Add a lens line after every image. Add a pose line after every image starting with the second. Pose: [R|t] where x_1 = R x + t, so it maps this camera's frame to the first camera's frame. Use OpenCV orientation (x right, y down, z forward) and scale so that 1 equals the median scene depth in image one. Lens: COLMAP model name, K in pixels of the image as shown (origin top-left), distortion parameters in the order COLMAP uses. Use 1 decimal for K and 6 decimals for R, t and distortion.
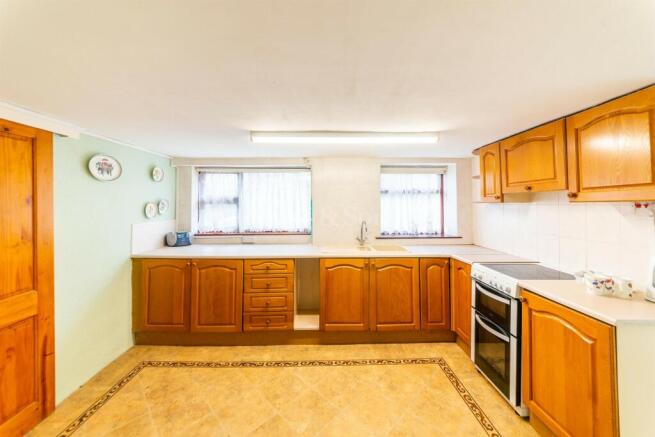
lens RADIAL K [[241.7, 0, 329.1], [0, 241.7, 196.7], [0, 0, 1]] dist [-0.001054, -0.000253]
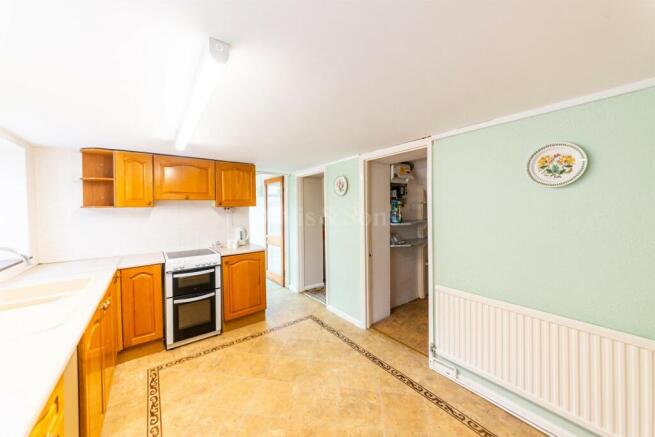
lens RADIAL K [[235.7, 0, 325.6], [0, 235.7, 207.4], [0, 0, 1]] dist [-0.001346, -0.000047]
pose [[-0.580819, 0.004730, 0.814019, -0.648964], [-0.012307, 0.999818, -0.014591, 0.028689], [-0.813939, -0.018493, -0.580655, 0.907648]]
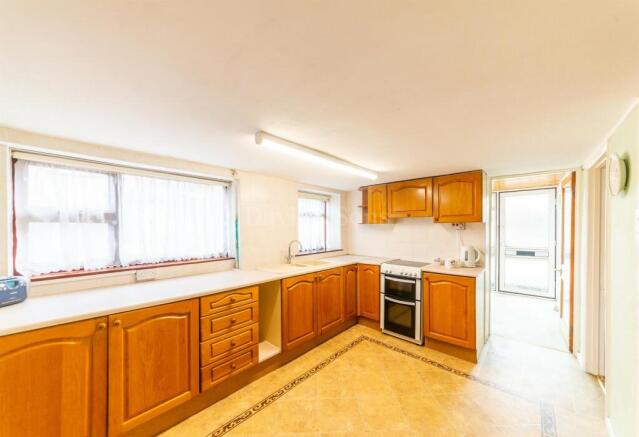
lens RADIAL K [[232.5, 0, 320.0], [0, 232.5, 228.6], [0, 0, 1]] dist [0.001206, -0.000014]
pose [[0.691706, -0.004037, 0.722168, -0.612573], [-0.018987, 0.999537, 0.023773, 0.027163], [-0.721929, -0.030156, 0.691309, 0.254226]]
